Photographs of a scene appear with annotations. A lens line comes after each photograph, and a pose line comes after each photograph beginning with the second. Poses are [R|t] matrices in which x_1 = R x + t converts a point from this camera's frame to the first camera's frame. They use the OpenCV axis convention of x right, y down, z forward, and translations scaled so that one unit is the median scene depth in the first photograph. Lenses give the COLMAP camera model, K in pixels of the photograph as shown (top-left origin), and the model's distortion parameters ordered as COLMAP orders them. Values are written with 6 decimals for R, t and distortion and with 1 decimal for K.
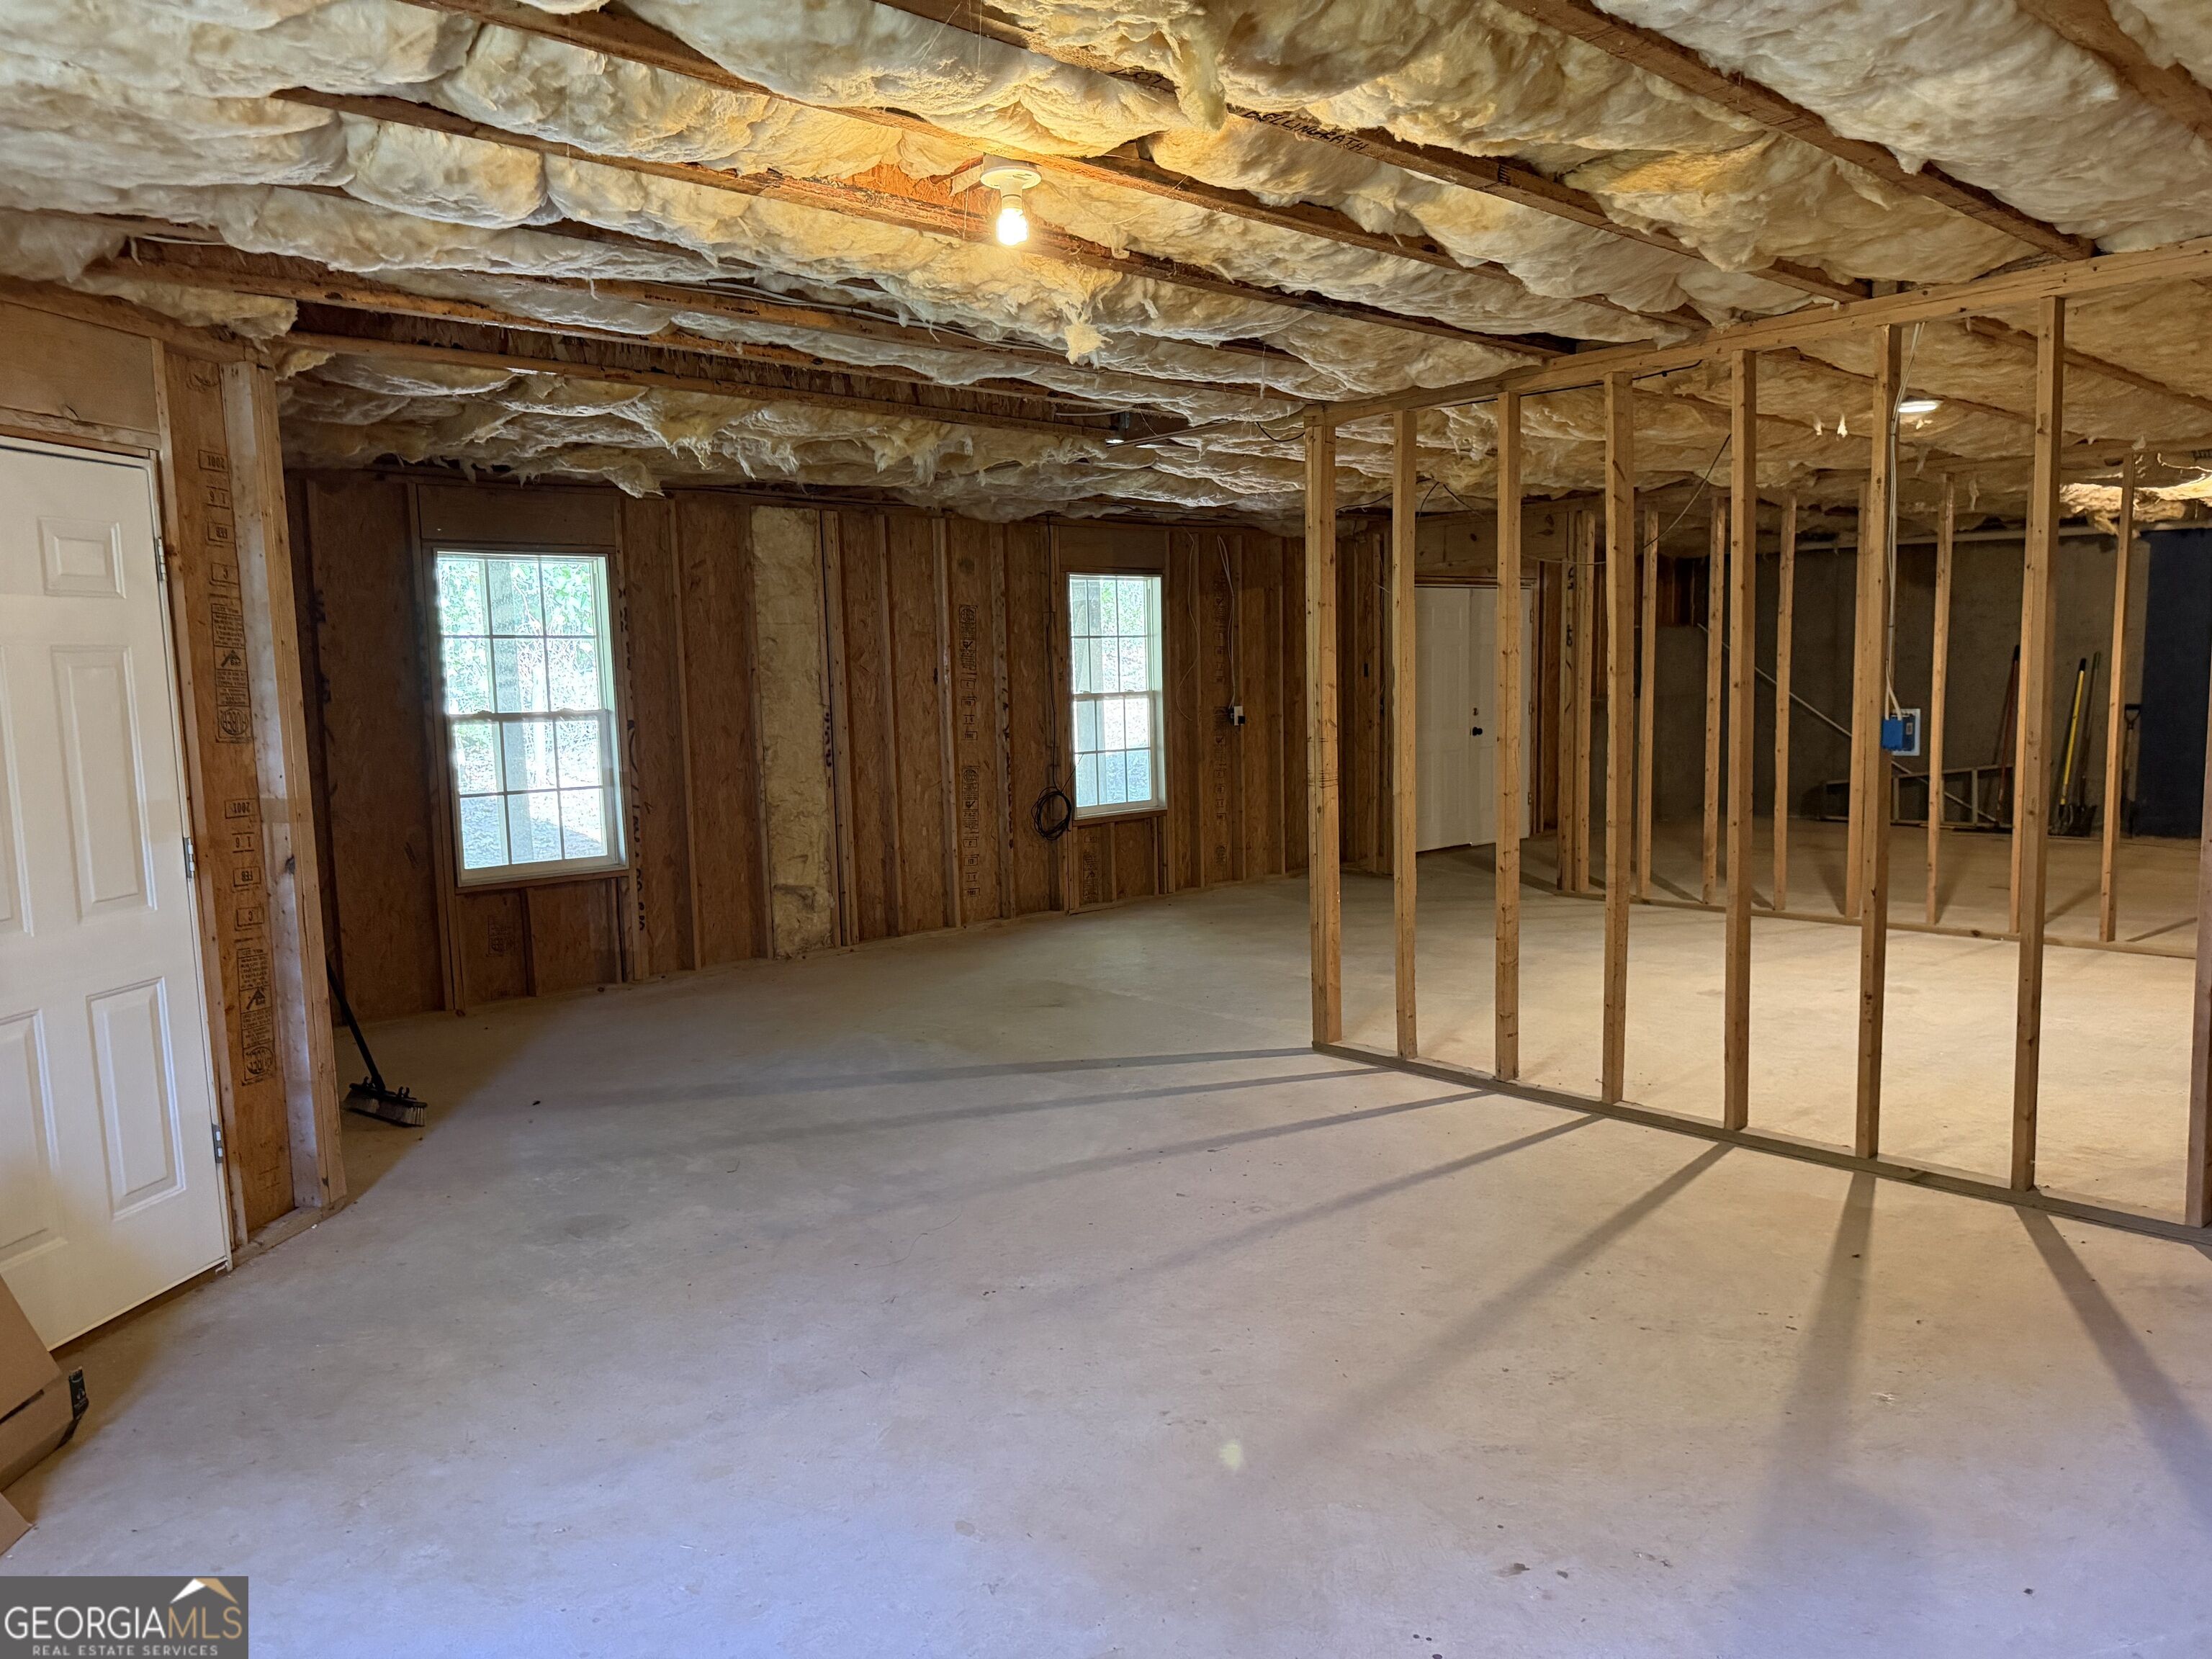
lens RADIAL K [[1549.5, 0, 1105.7], [0, 1549.5, 835.4], [0, 0, 1]] dist [0.006894, 0.001316]
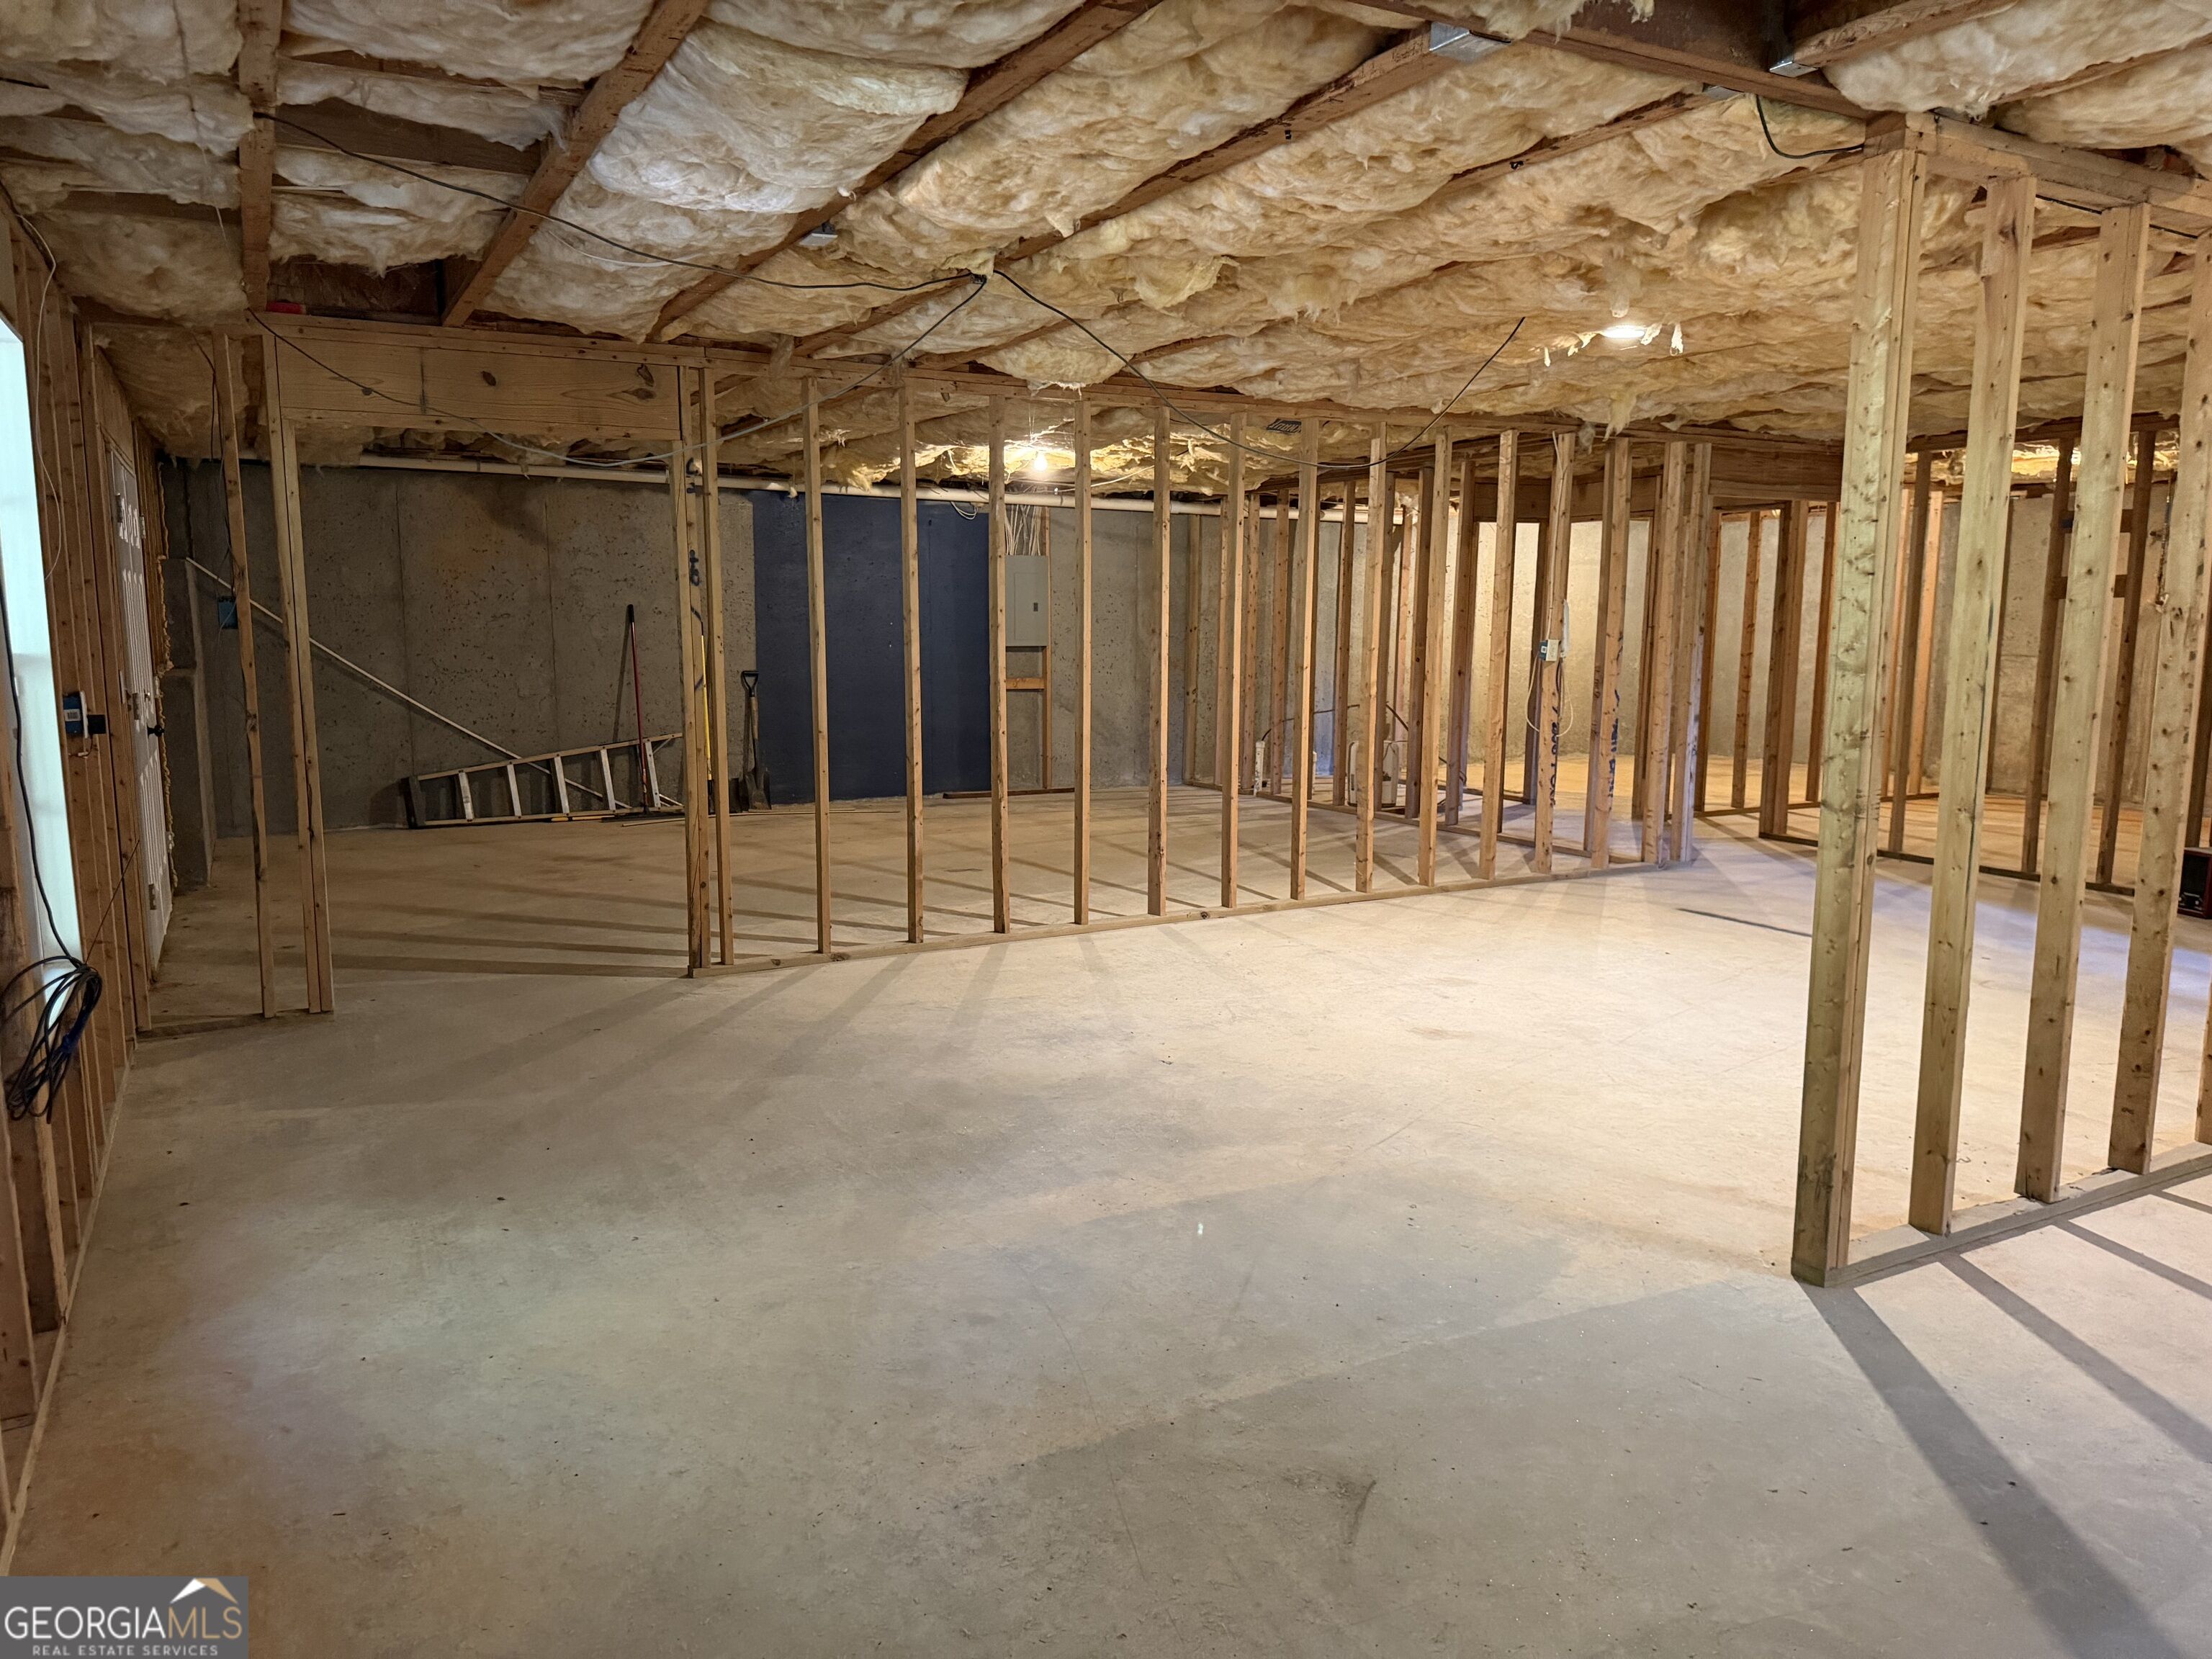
lens RADIAL K [[1549.5, 0, 1107.1], [0, 1549.5, 835.5], [0, 0, 1]] dist [0.006894, 0.001316]
pose [[0.216300, -0.115300, 0.969495, -0.463064], [0.094513, 0.990811, 0.096749, -0.106845], [-0.971742, 0.070704, 0.225209, 1.135631]]
